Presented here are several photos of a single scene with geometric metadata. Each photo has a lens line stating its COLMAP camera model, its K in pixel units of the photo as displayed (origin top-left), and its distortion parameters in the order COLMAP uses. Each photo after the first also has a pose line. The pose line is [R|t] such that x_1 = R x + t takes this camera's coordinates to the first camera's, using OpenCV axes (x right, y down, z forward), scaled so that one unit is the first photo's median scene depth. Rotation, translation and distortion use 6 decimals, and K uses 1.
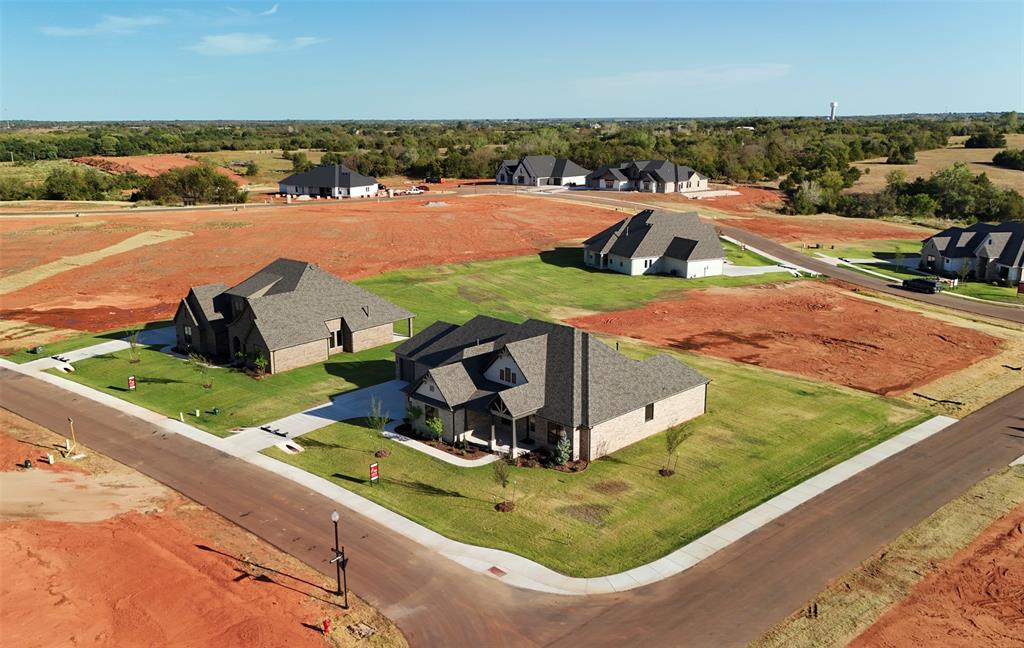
lens RADIAL K [[878.2, 0, 492.1], [0, 878.2, 300.7], [0, 0, 1]] dist [0.060823, -0.014519]
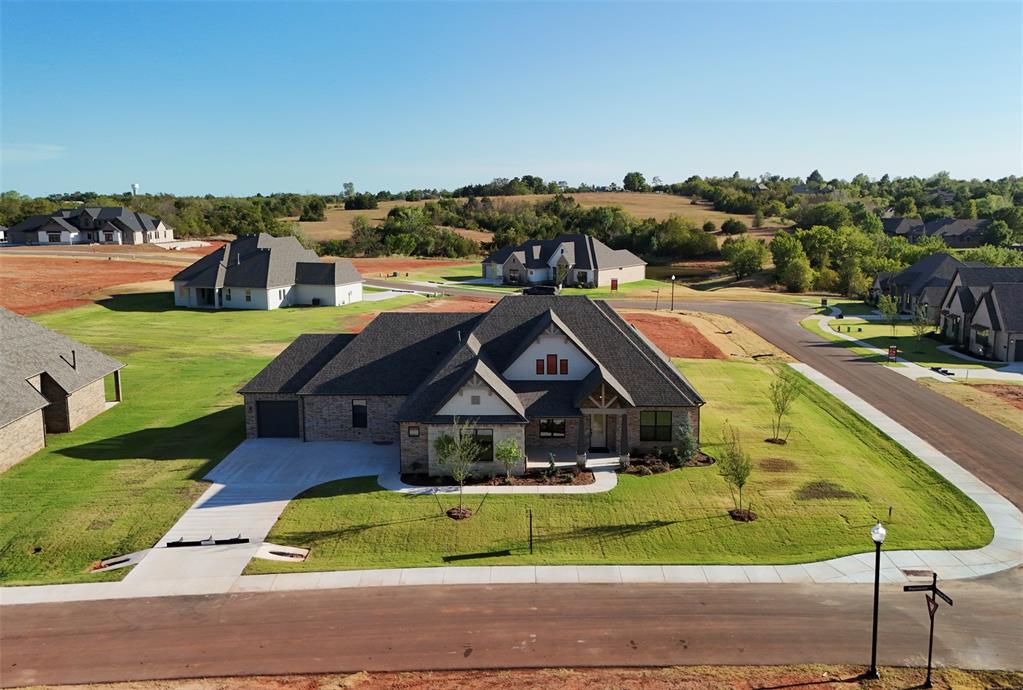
lens RADIAL K [[918.3, 0, 518.1], [0, 918.3, 331.8], [0, 0, 1]] dist [0.040363, 0.003183]
pose [[0.716149, -0.103333, 0.690255, -0.254561], [0.150334, 0.988603, -0.007978, 0.030882], [-0.681564, 0.109482, 0.723522, 0.249301]]
